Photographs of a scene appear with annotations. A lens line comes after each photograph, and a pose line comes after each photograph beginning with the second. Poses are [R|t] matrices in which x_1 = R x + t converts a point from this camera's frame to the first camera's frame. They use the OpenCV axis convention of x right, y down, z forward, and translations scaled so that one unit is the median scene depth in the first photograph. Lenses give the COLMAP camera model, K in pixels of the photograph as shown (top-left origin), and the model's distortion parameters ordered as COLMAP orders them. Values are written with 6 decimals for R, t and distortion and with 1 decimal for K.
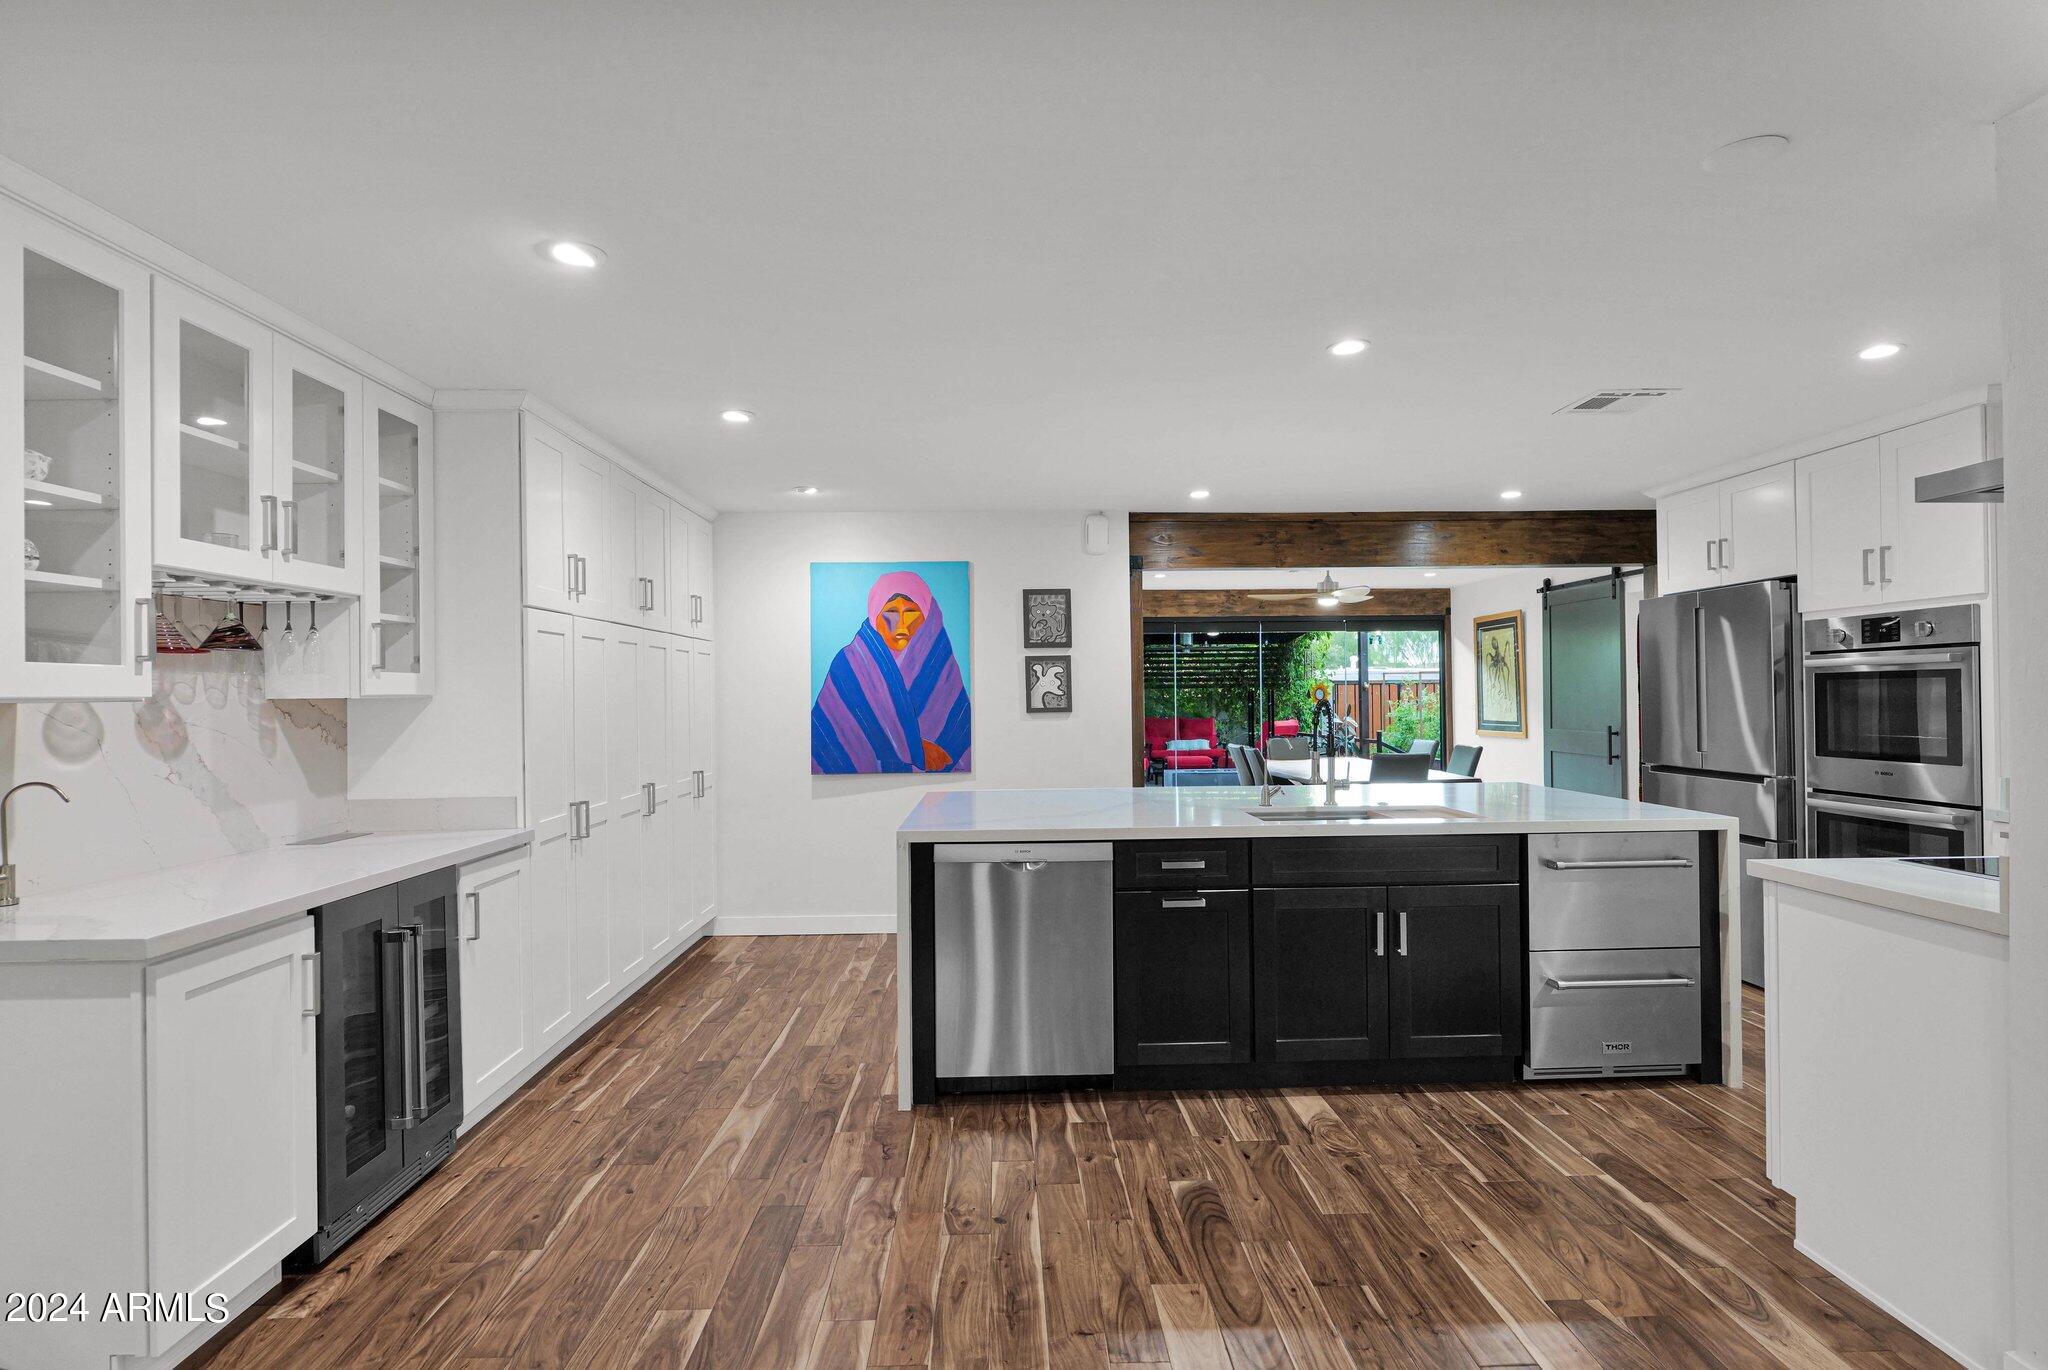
lens RADIAL K [[990.0, 0, 1031.1], [0, 990.0, 690.6], [0, 0, 1]] dist [-0.016603, 0.001277]
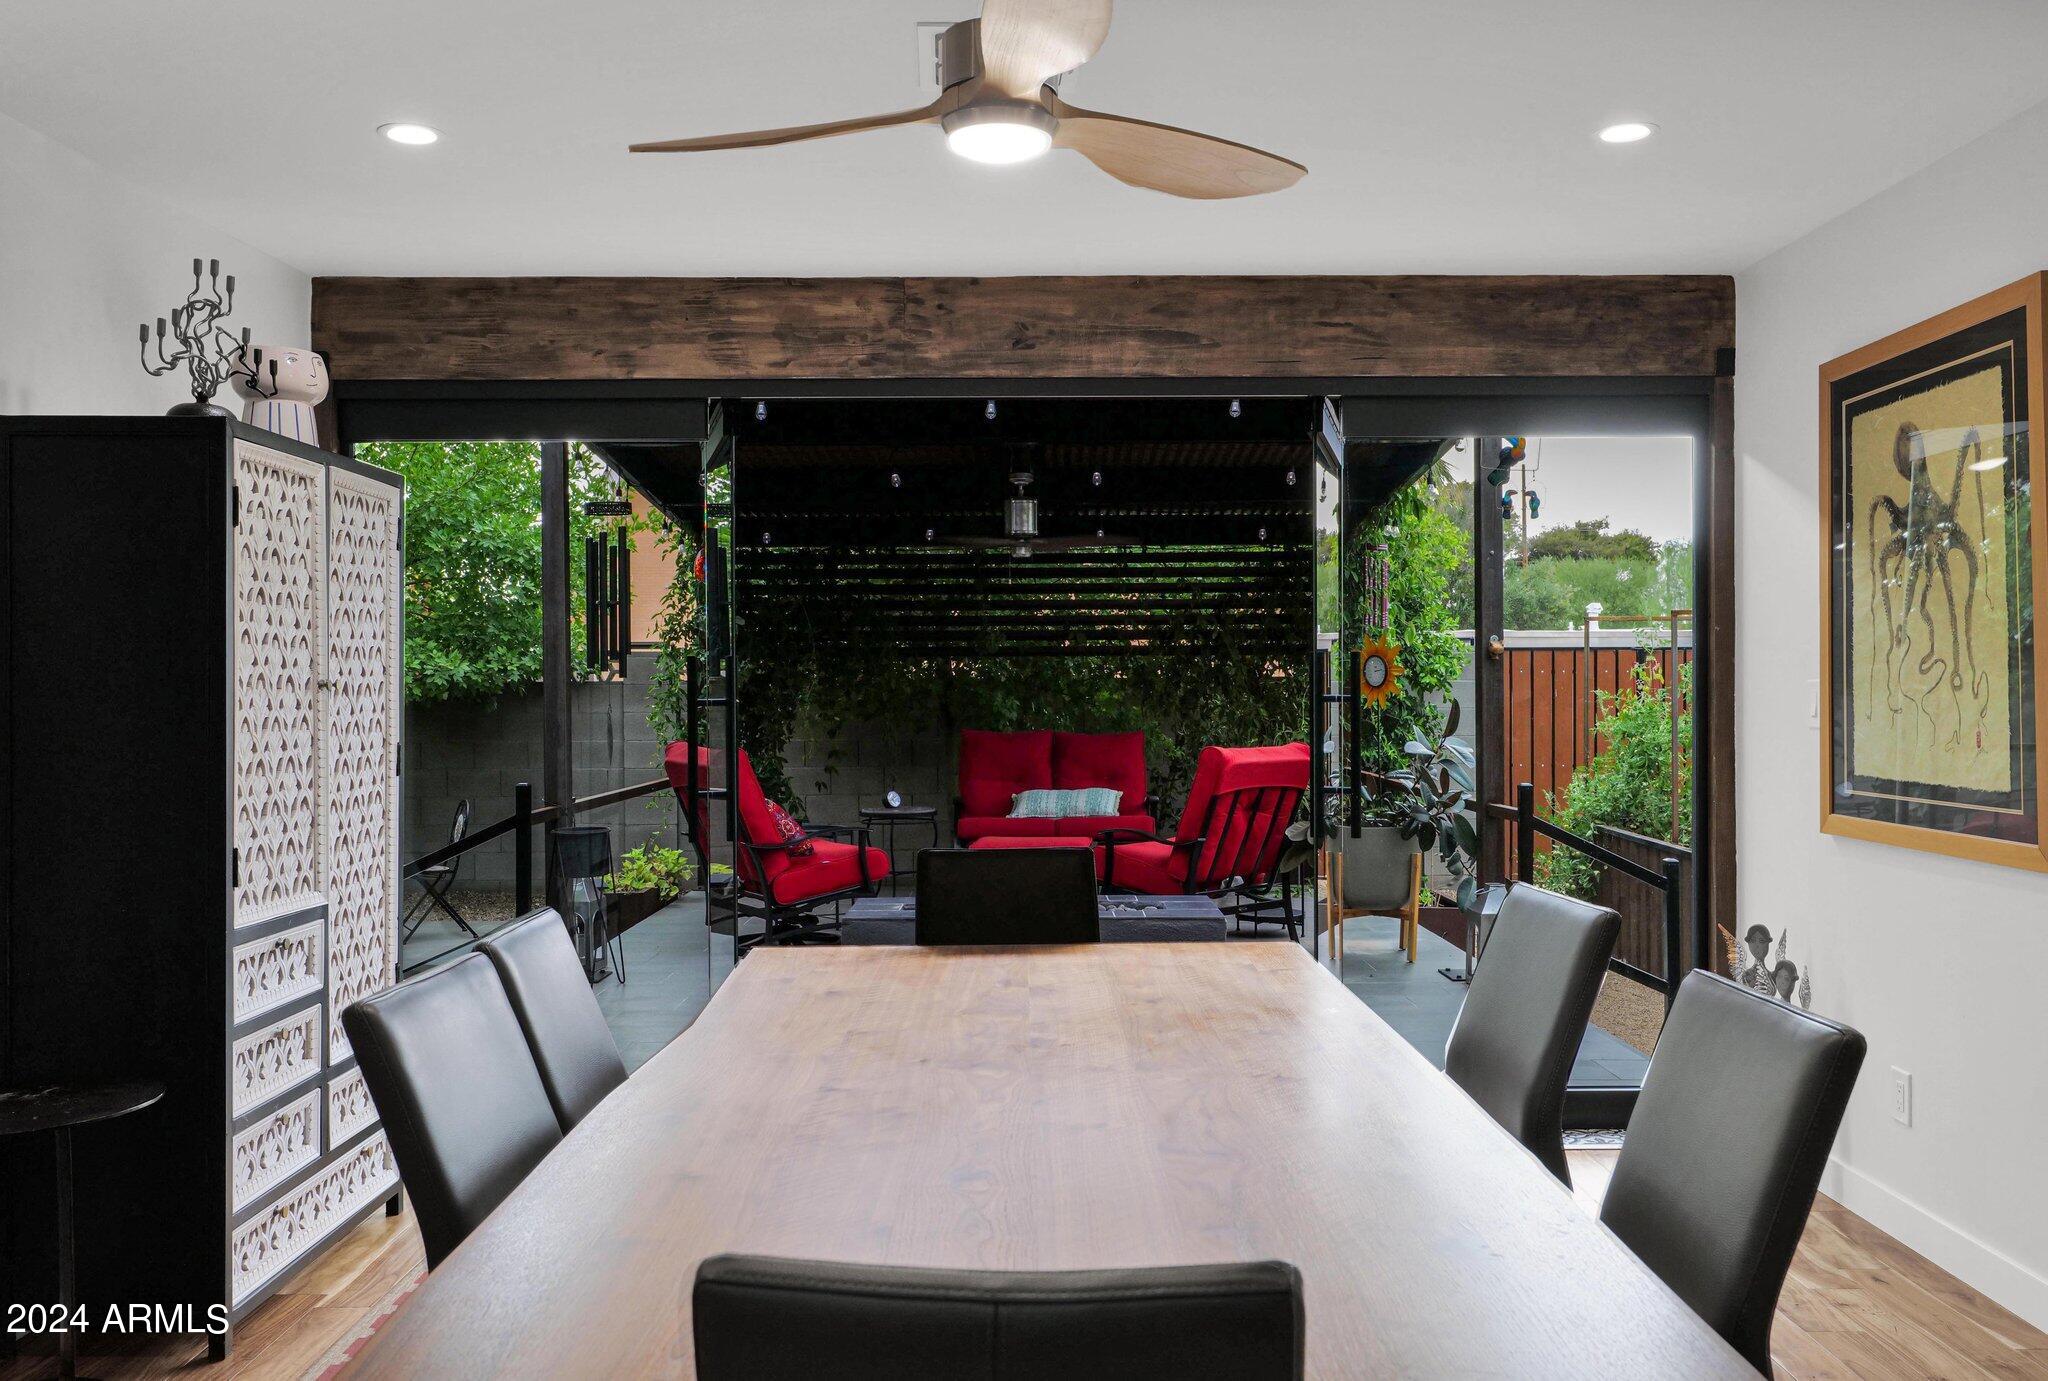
lens RADIAL K [[1629.8, 0, 1019.2], [0, 1629.8, 691.0], [0, 0, 1]] dist [-0.008539, -0.002861]
pose [[0.999212, 0.007524, -0.038963, 0.251036], [-0.007019, 0.999890, 0.013082, 0.005274], [0.039057, -0.012798, 0.999155, 0.554168]]
